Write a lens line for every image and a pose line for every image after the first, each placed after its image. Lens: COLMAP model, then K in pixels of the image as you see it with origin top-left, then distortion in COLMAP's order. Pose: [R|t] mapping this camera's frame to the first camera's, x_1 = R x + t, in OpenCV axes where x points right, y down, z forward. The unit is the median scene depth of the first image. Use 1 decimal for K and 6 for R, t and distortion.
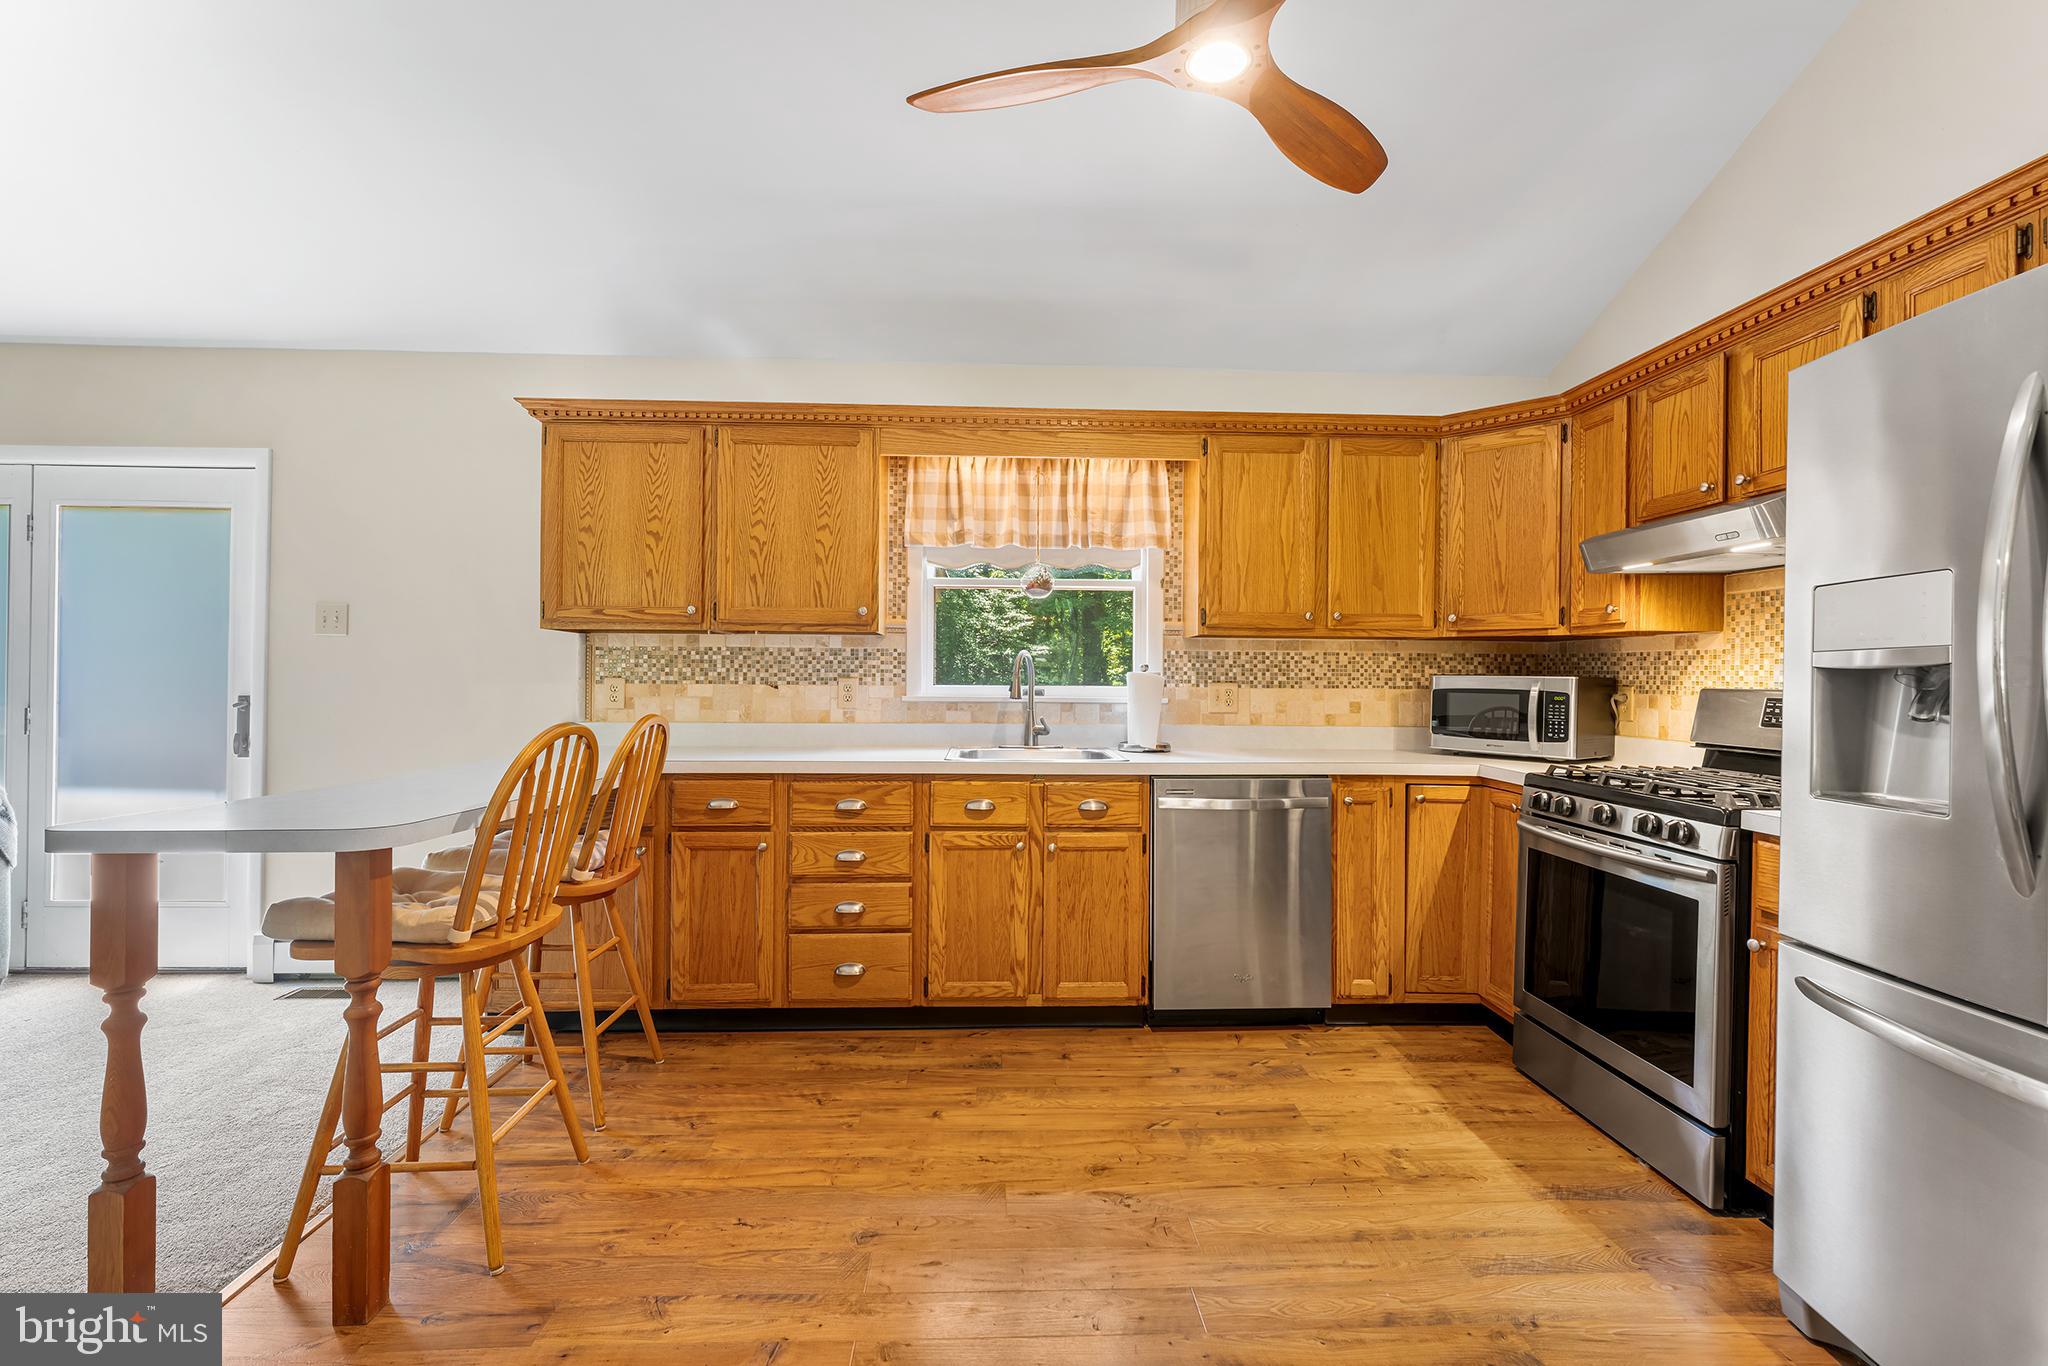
lens RADIAL K [[836.7, 0, 1020.8], [0, 836.7, 680.3], [0, 0, 1]] dist [-0.001190, -0.000423]
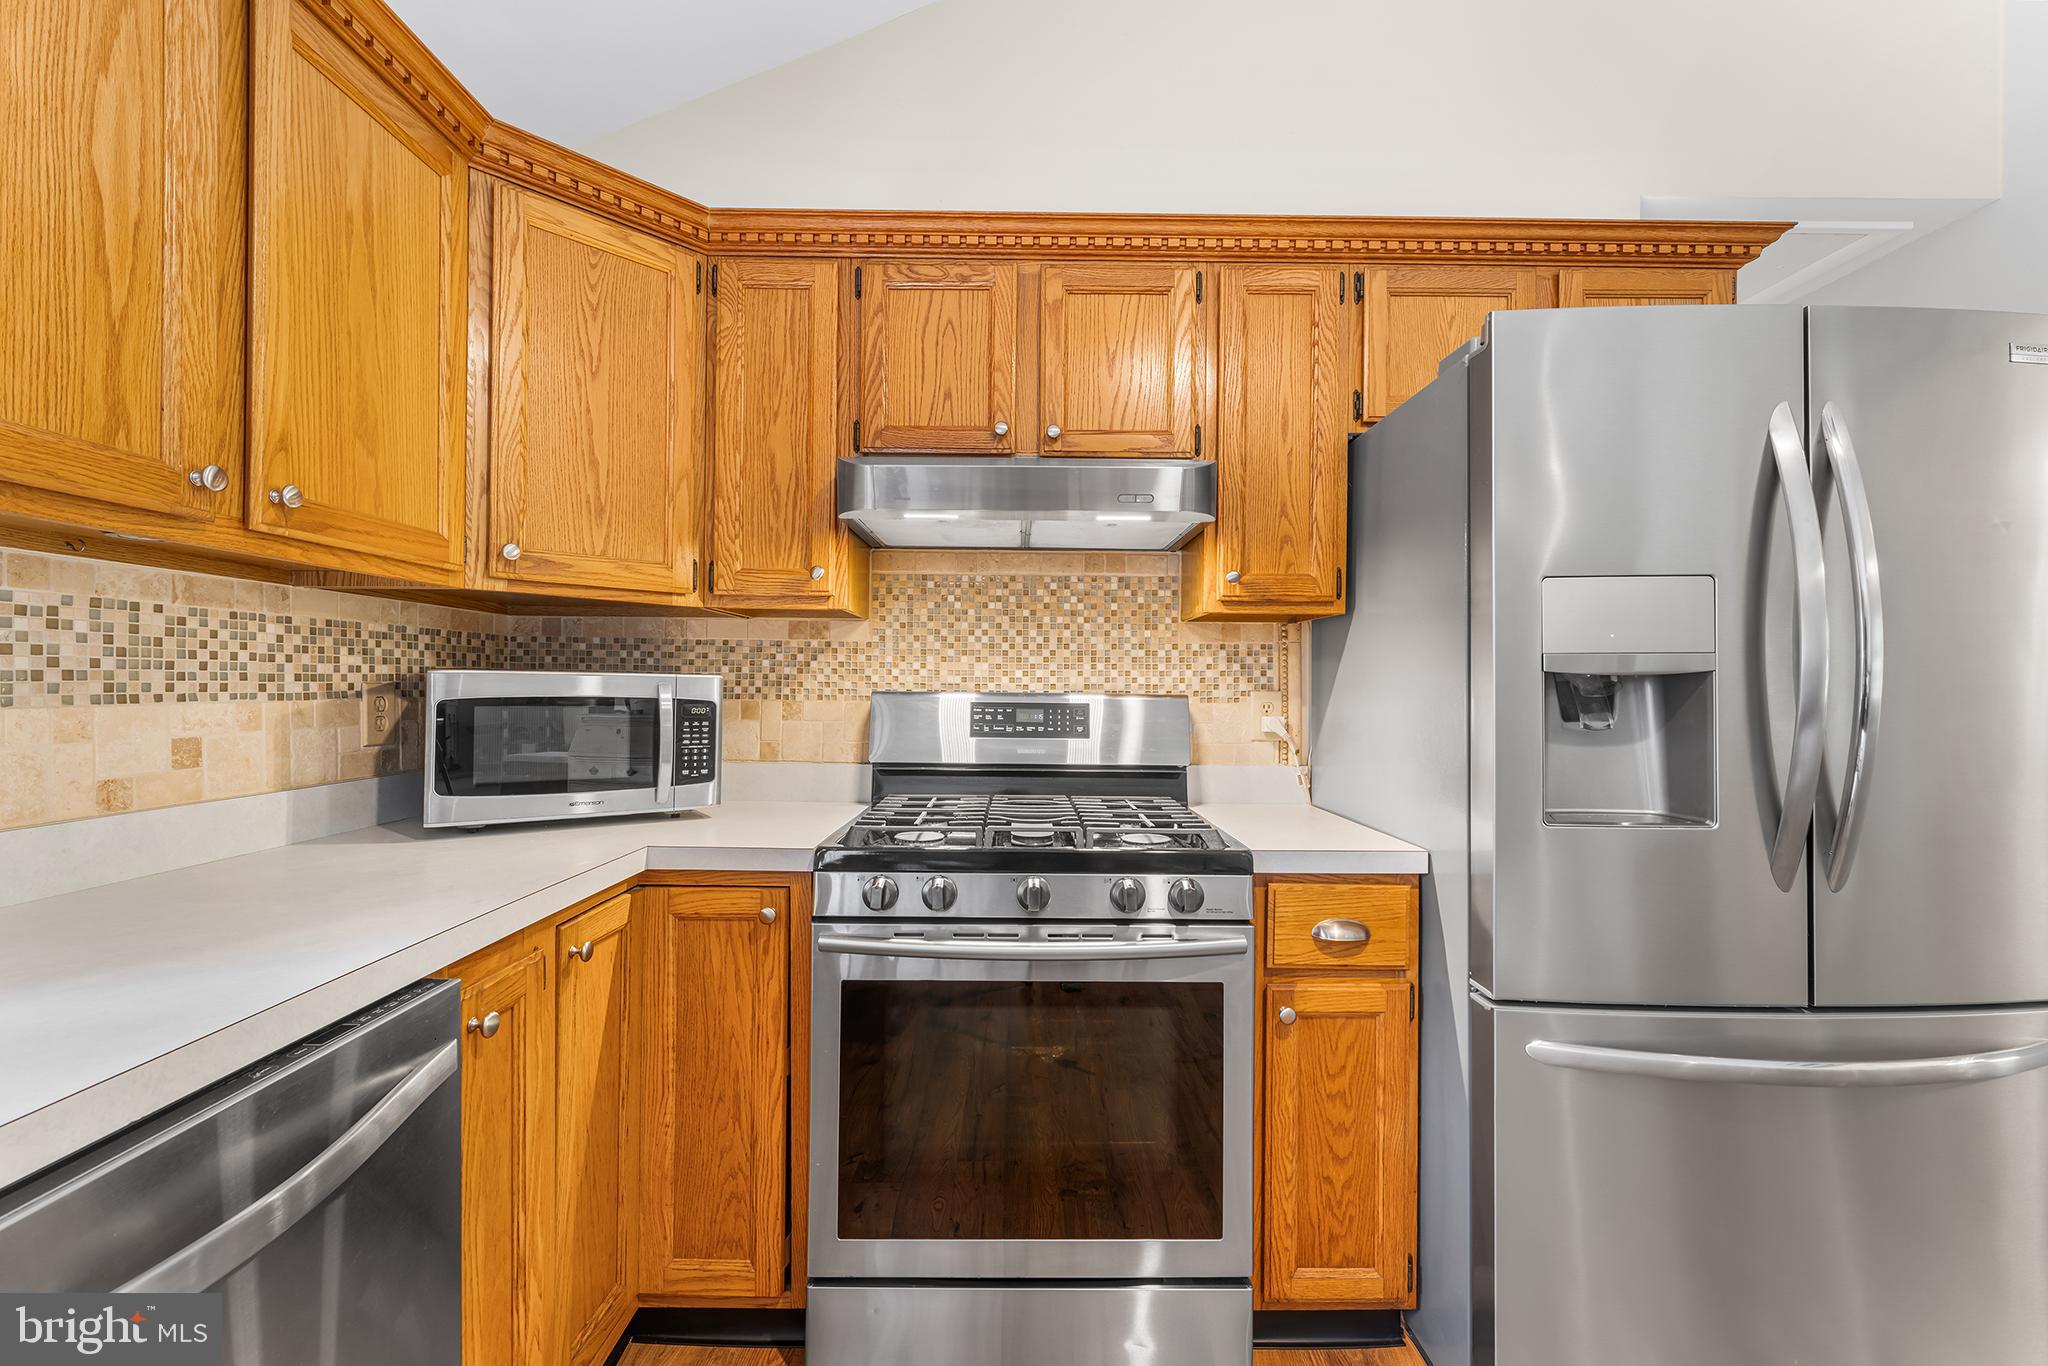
lens RADIAL K [[836.7, 0, 1020.8], [0, 836.7, 680.3], [0, 0, 1]] dist [-0.001190, -0.000423]
pose [[0.029784, -0.004842, 0.999545, 0.044135], [-0.004912, 0.999975, 0.004991, -0.004565], [-0.999544, -0.005059, 0.029760, 0.748800]]
